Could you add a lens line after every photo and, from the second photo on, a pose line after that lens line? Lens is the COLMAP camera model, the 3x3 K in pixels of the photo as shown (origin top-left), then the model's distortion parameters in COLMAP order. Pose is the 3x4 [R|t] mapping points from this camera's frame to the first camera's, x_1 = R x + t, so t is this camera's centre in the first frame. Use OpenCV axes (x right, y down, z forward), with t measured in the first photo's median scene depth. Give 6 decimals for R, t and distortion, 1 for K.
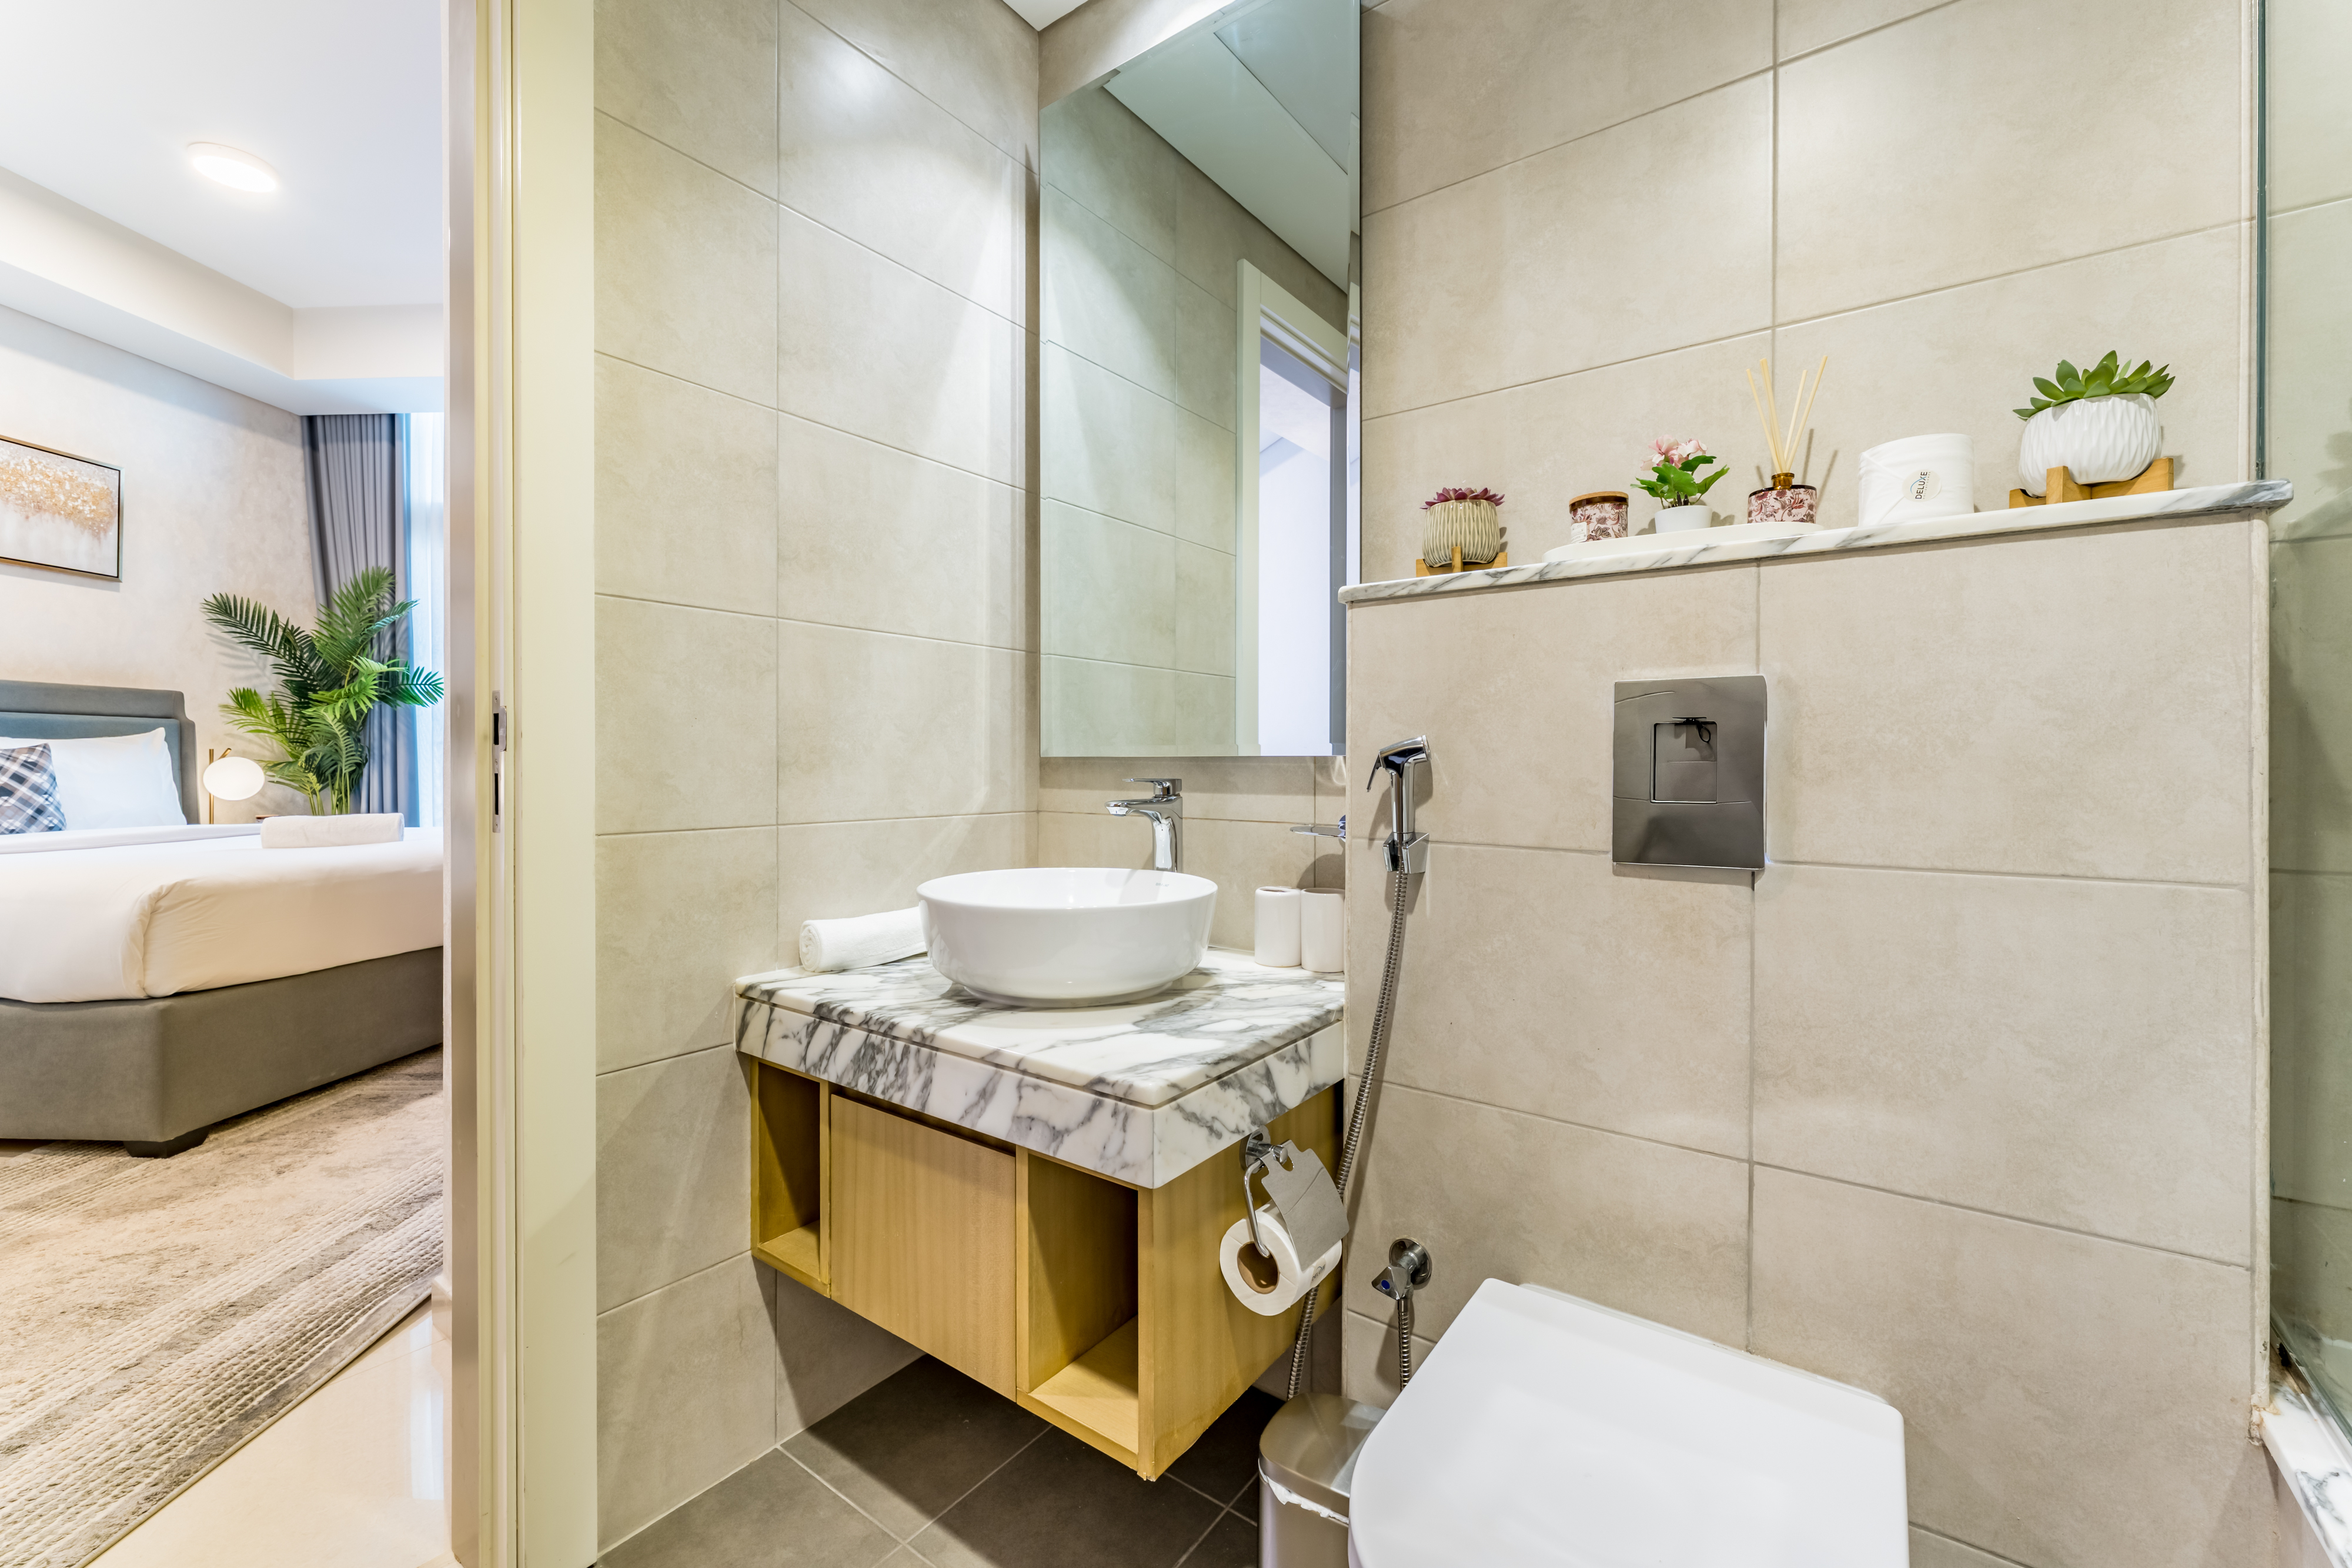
lens RADIAL K [[964.6, 0, 1176.0], [0, 964.6, 784.0], [0, 0, 1]] dist [0.002082, 0.000115]
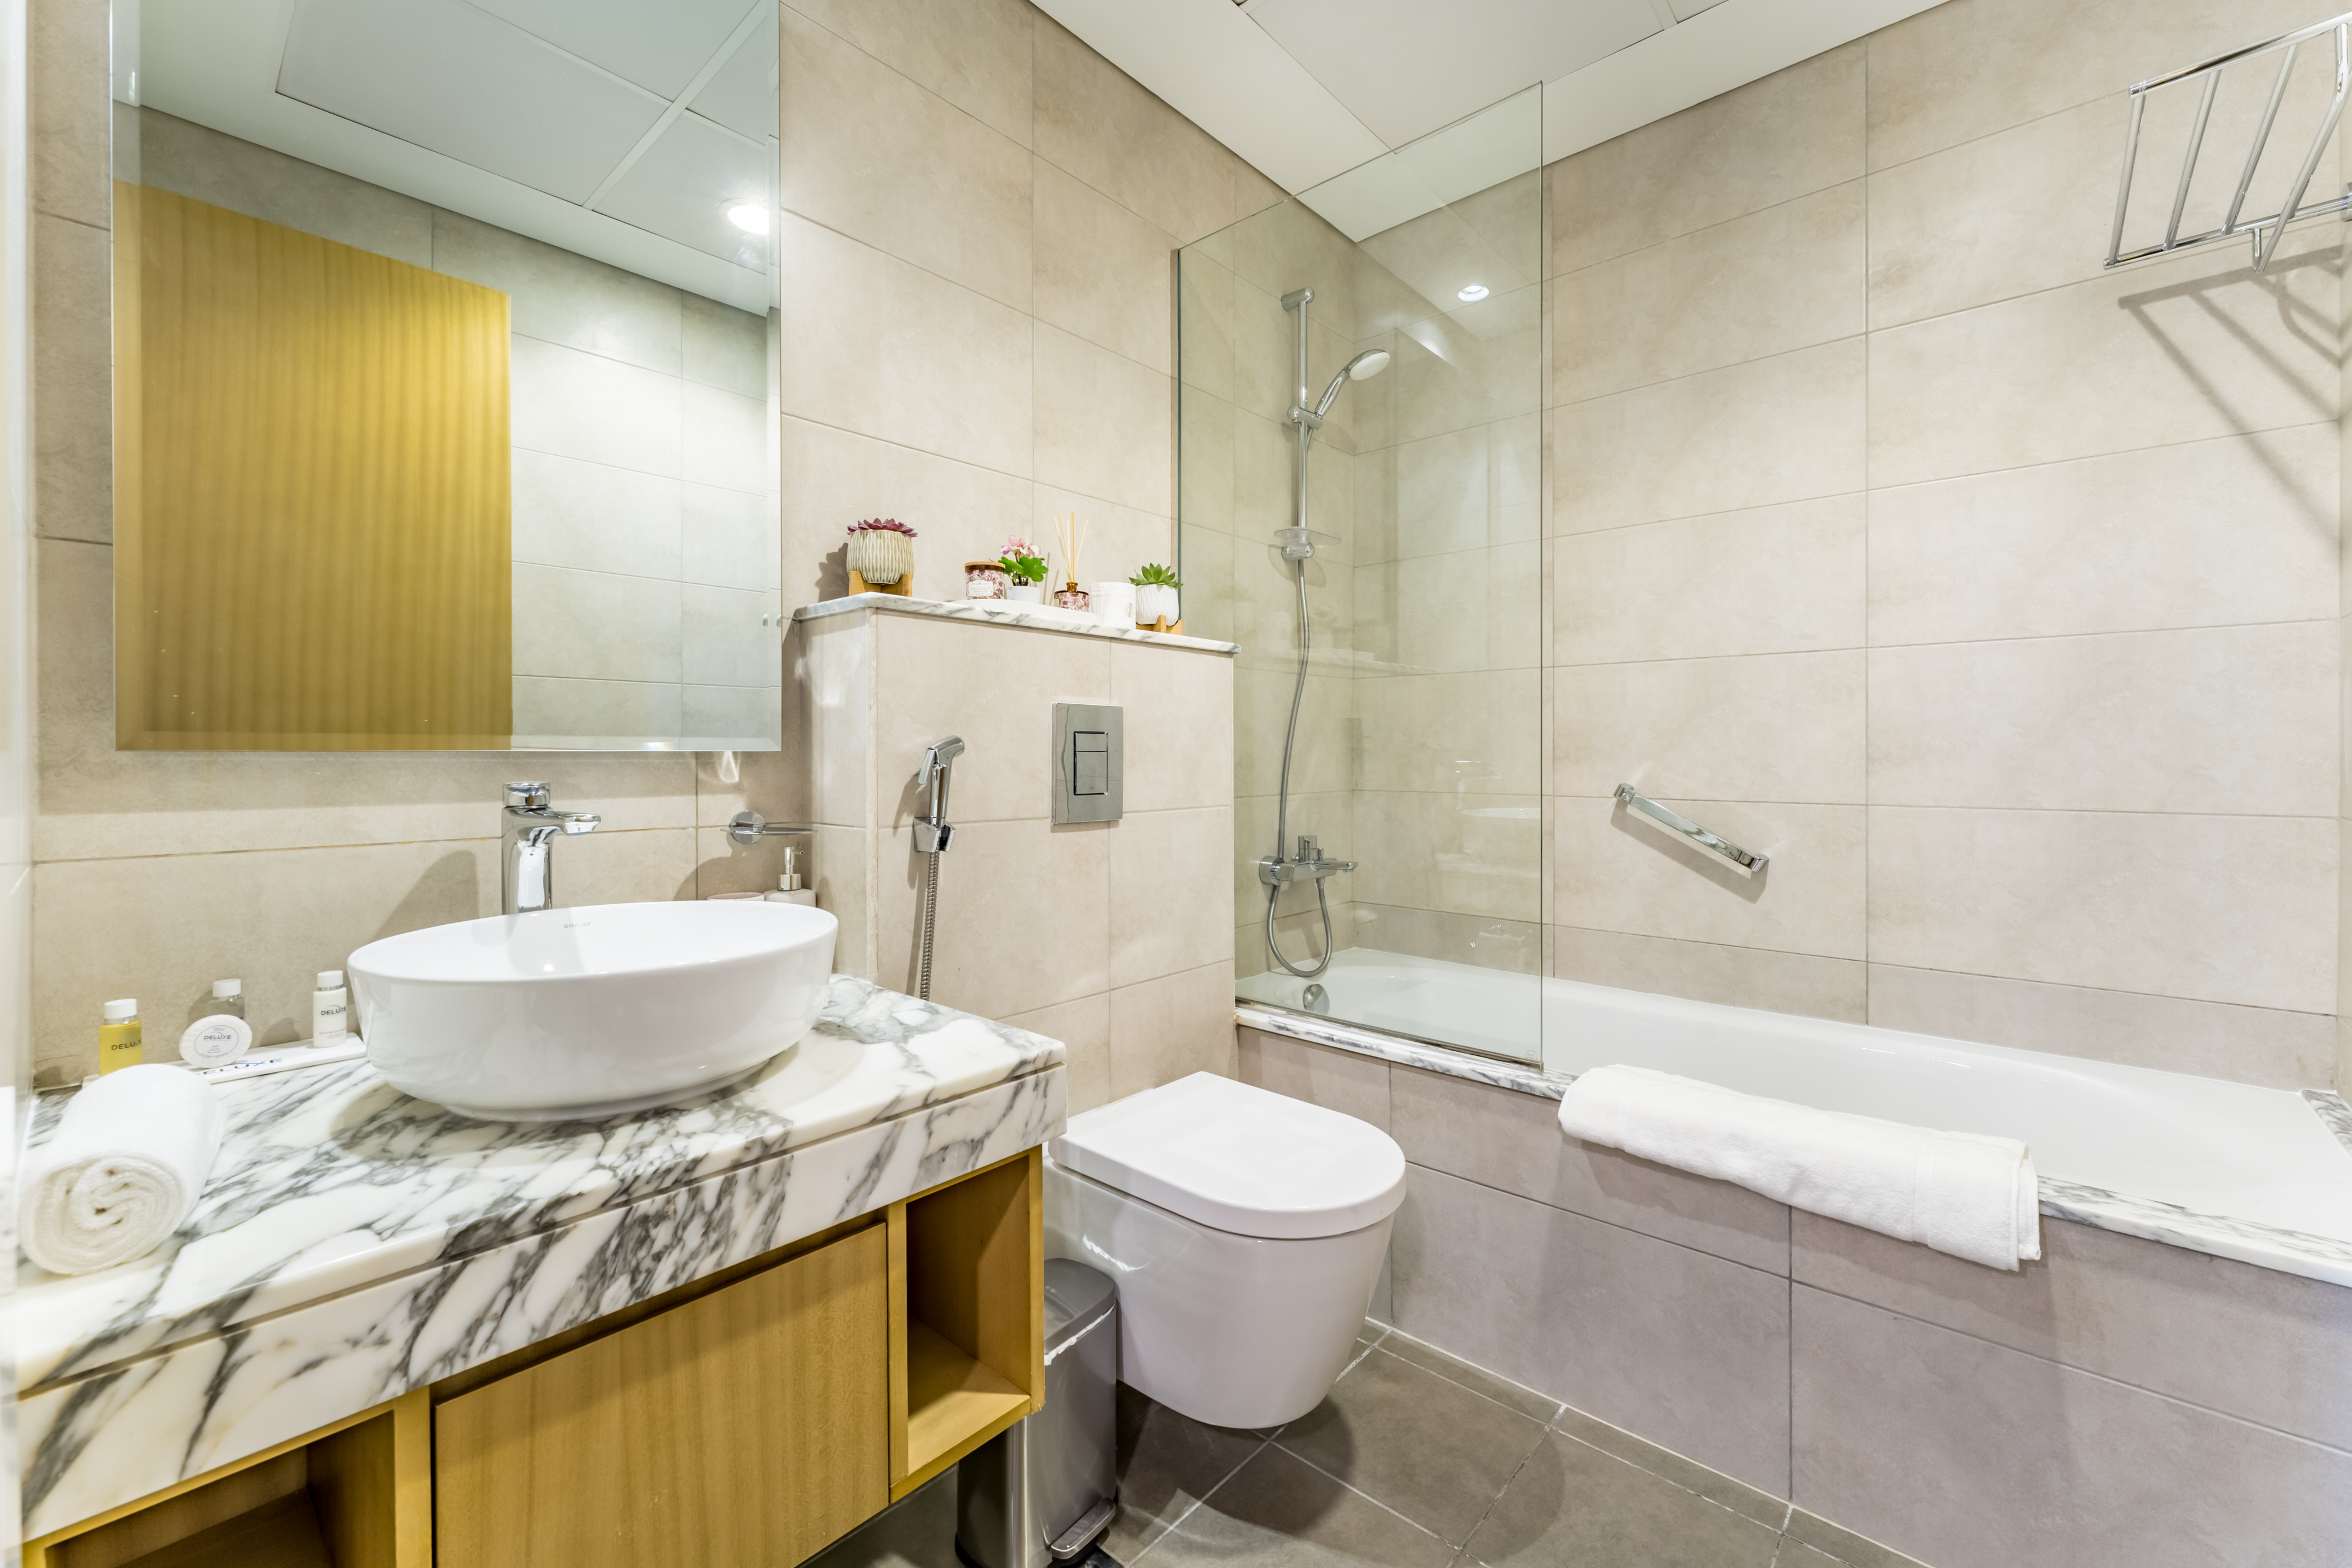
lens RADIAL K [[961.5, 0, 1175.1], [0, 961.5, 776.2], [0, 0, 1]] dist [0.000063, 0.000411]
pose [[0.093101, -0.026672, 0.995299, -0.923722], [0.023967, 0.999411, 0.024541, -0.022075], [-0.995368, 0.021570, 0.093685, 0.616540]]
